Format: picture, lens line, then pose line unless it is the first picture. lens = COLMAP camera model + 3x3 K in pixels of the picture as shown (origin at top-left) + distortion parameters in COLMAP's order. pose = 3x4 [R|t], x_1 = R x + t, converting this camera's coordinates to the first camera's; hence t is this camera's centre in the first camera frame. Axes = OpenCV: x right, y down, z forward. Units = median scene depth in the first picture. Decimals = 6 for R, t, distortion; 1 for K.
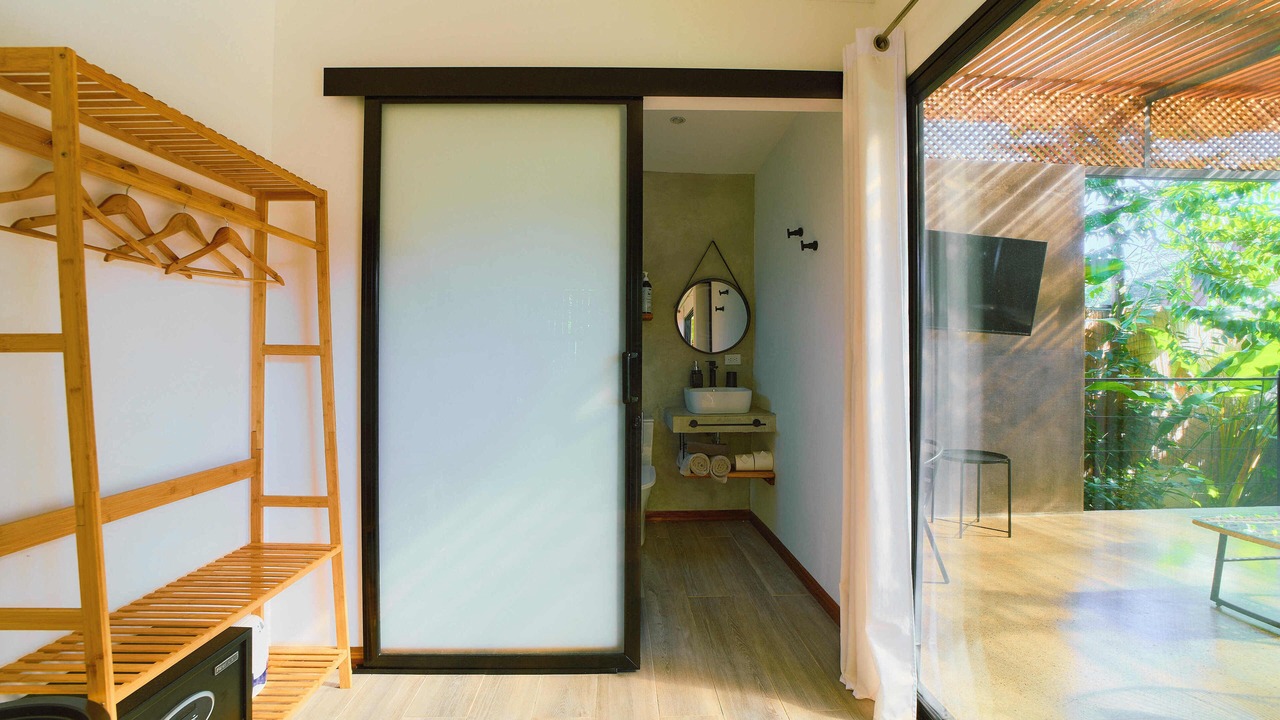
lens RADIAL K [[507.8, 0, 638.9], [0, 507.8, 362.9], [0, 0, 1]] dist [-0.042121, 0.012475]
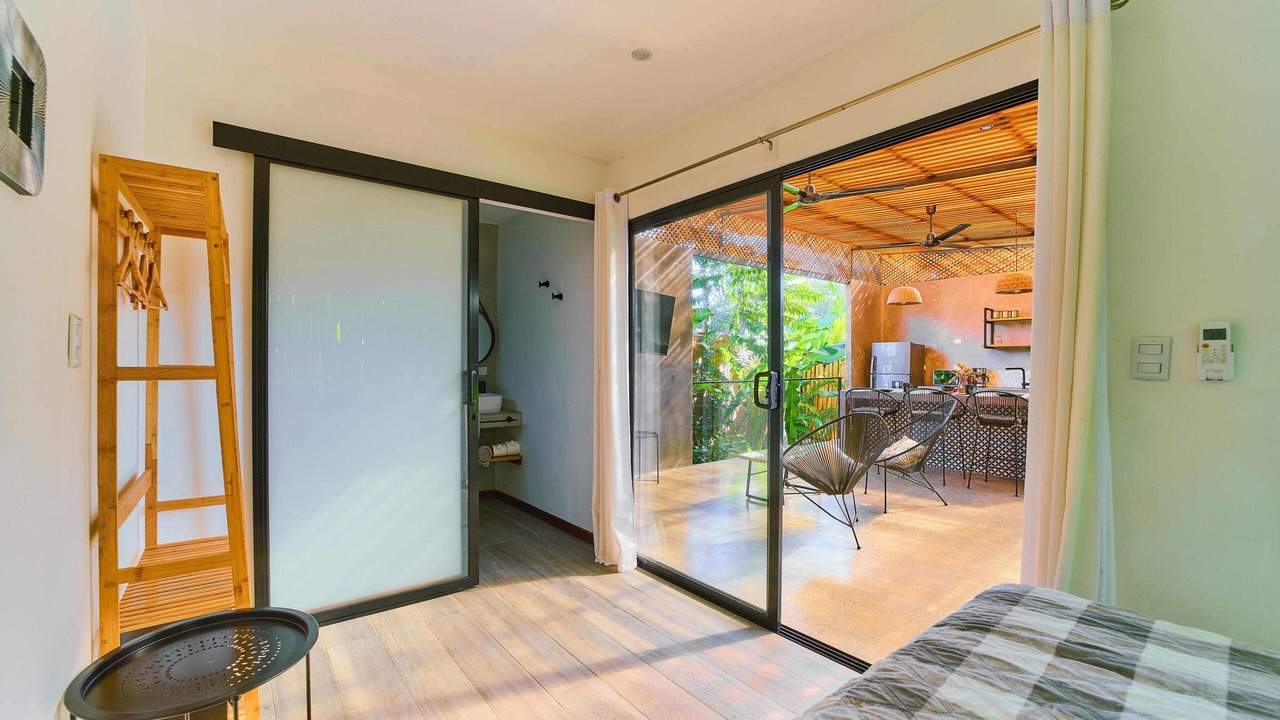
lens RADIAL K [[507.8, 0, 638.9], [0, 507.8, 362.9], [0, 0, 1]] dist [-0.042121, 0.012475]
pose [[0.798540, 0.006797, 0.601904, -0.293735], [0.000017, 0.999936, -0.011315, -0.015315], [-0.601942, 0.009046, 0.798489, -0.269452]]
